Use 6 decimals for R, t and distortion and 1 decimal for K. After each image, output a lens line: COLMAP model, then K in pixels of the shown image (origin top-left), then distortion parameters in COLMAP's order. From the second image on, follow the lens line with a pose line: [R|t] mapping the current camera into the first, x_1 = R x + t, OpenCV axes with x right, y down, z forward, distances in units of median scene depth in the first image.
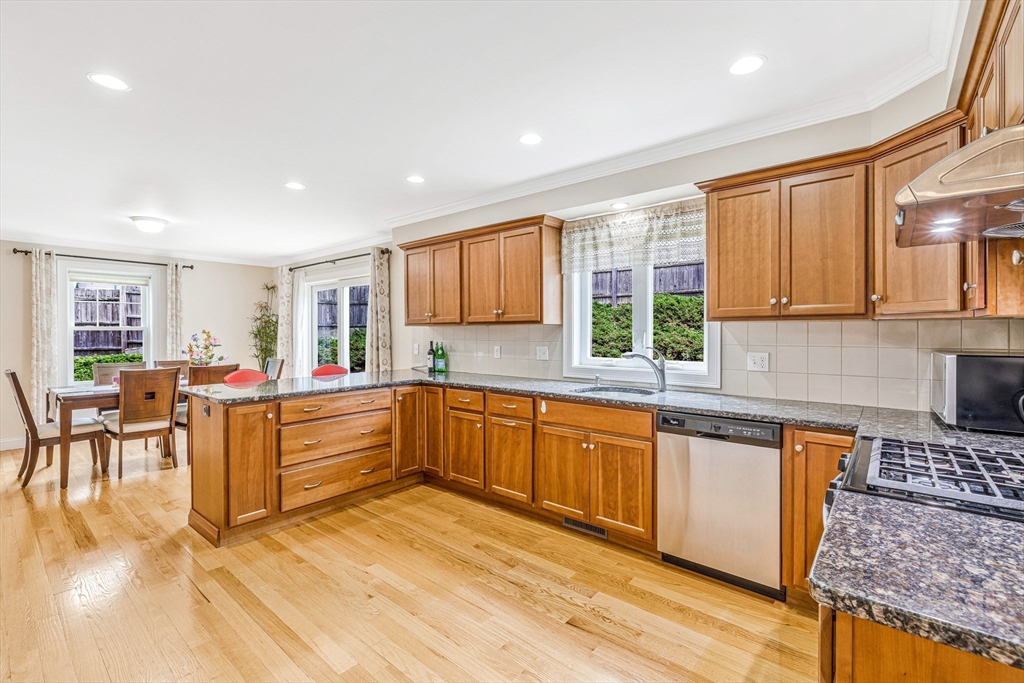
lens RADIAL K [[451.5, 0, 514.0], [0, 451.5, 340.3], [0, 0, 1]] dist [-0.003507, -0.000202]
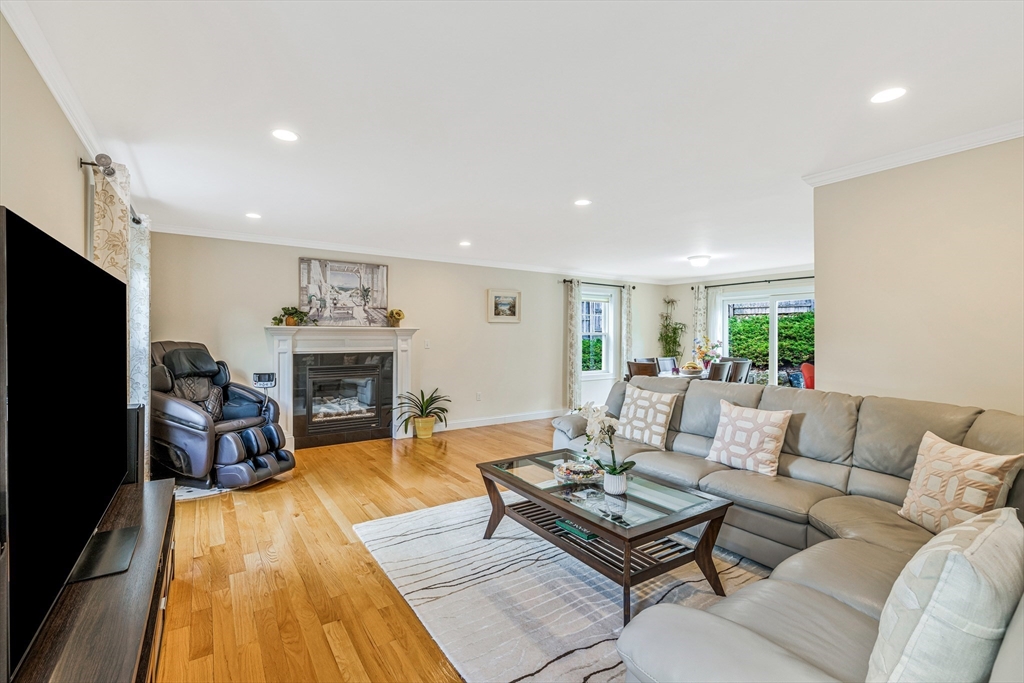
lens RADIAL K [[451.5, 0, 502.3], [0, 451.5, 329.1], [0, 0, 1]] dist [-0.003507, -0.000202]
pose [[0.959577, -0.000396, -0.281446, -0.873338], [-0.009186, 0.999422, -0.032724, 0.008073], [0.281296, 0.033986, 0.959019, -0.461077]]
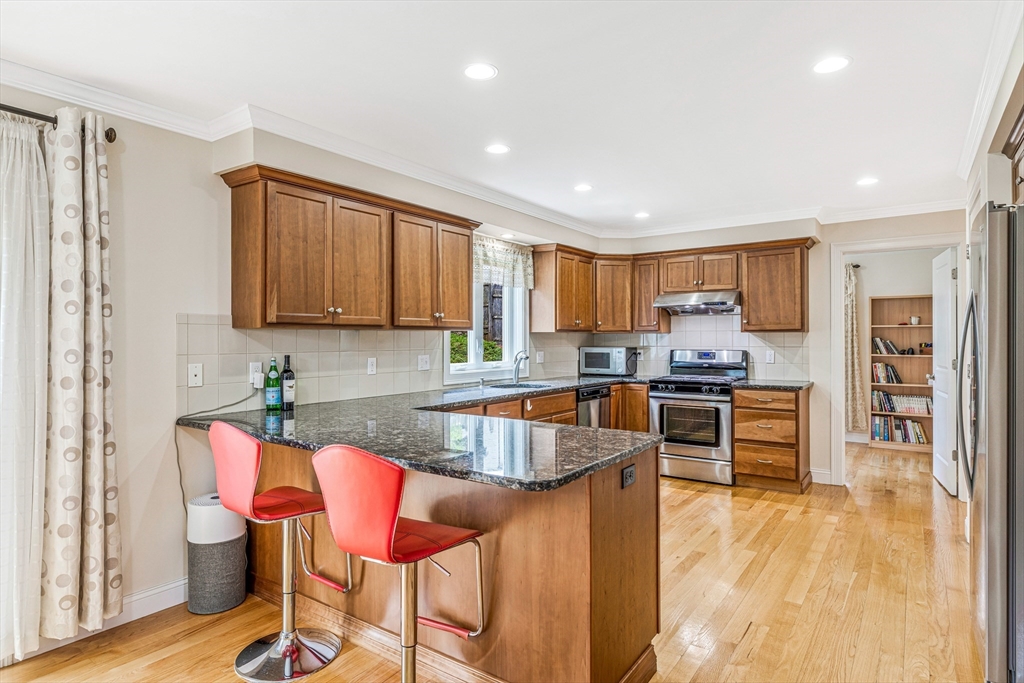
lens RADIAL K [[574.7, 0, 496.4], [0, 574.7, 337.7], [0, 0, 1]] dist [-0.001252, 0.000824]
pose [[-0.066039, 0.002771, 0.997813, -0.791188], [0.021426, 0.999770, -0.001358, -0.011501], [-0.997587, 0.021290, -0.066083, 0.682981]]
